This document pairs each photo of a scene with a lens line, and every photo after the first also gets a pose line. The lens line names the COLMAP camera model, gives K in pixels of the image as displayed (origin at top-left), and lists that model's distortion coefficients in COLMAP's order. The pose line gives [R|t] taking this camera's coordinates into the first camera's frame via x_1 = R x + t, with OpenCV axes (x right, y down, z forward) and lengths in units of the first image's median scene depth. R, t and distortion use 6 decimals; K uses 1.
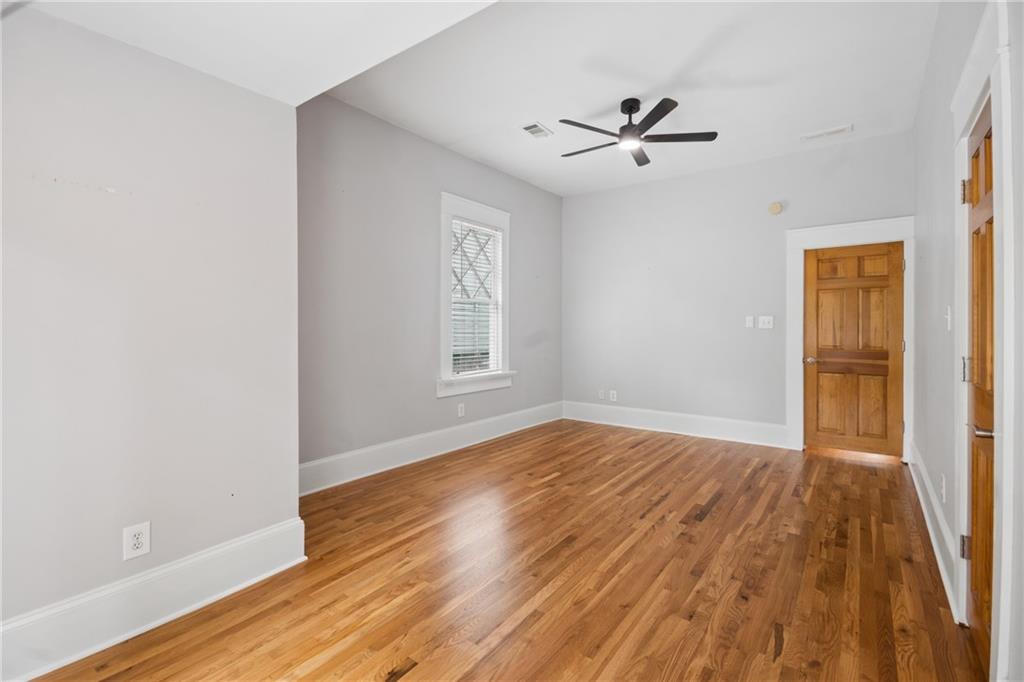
lens RADIAL K [[448.4, 0, 514.2], [0, 448.4, 327.2], [0, 0, 1]] dist [0.020109, -0.000232]
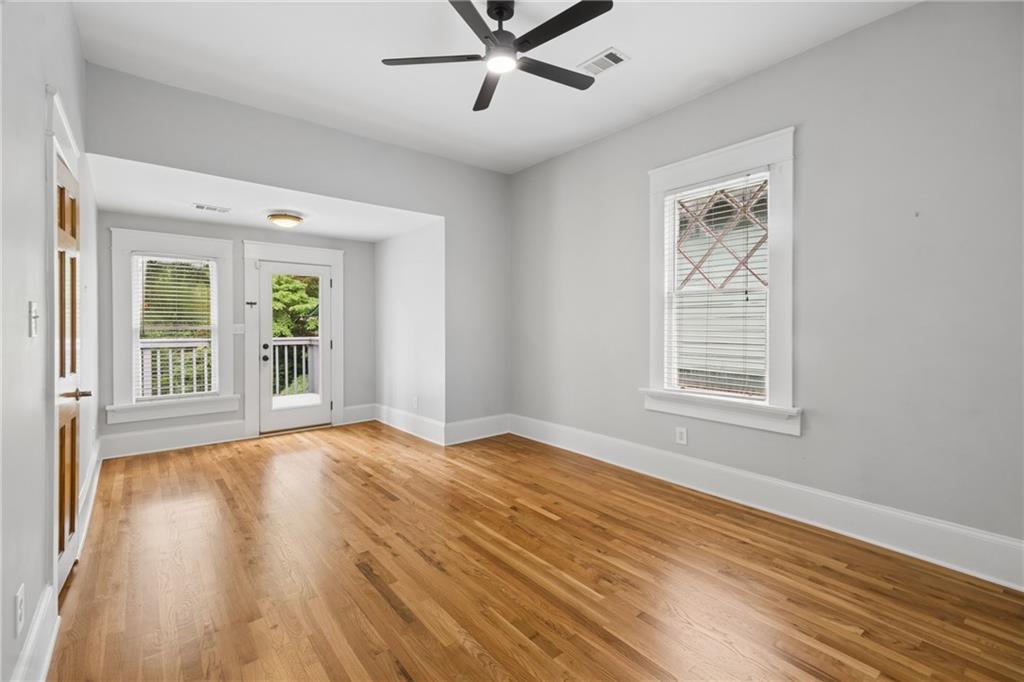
lens RADIAL K [[448.4, 0, 514.2], [0, 448.4, 327.2], [0, 0, 1]] dist [0.020109, -0.000232]
pose [[-0.227938, 0.002917, -0.973671, 0.854420], [-0.004414, 0.999982, 0.004029, -0.005234], [0.973666, 0.005216, -0.227921, 1.091384]]
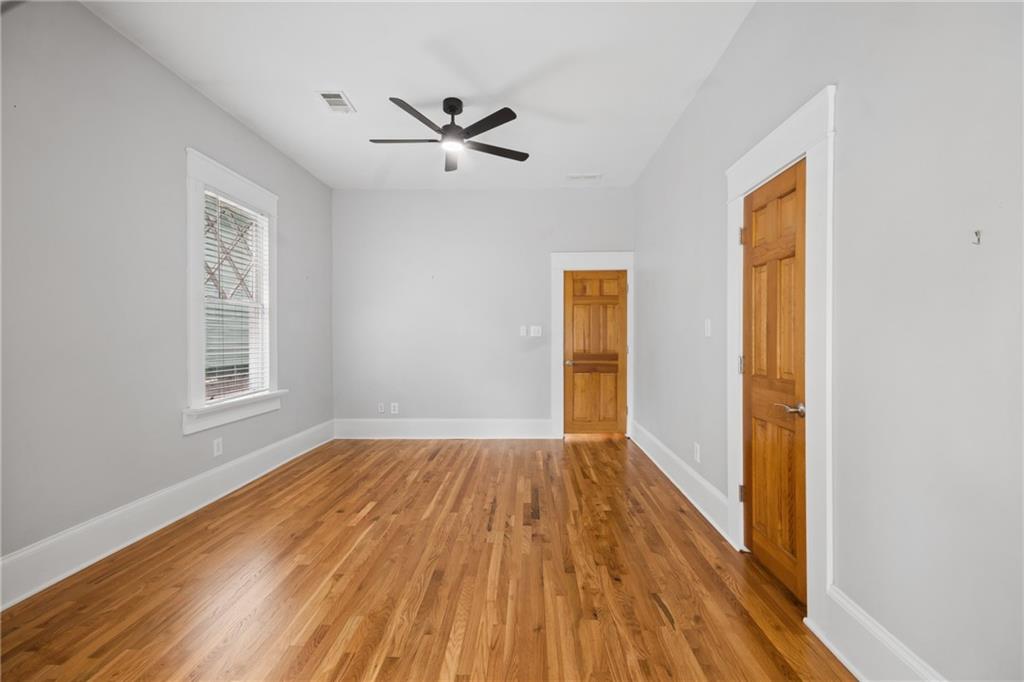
lens RADIAL K [[443.7, 0, 504.9], [0, 443.7, 336.4], [0, 0, 1]] dist [0.042807, -0.012348]
pose [[0.826188, -0.003361, 0.563385, -0.177913], [0.004099, 0.999992, -0.000046, 0.002666], [-0.563380, 0.002347, 0.826195, 0.135575]]
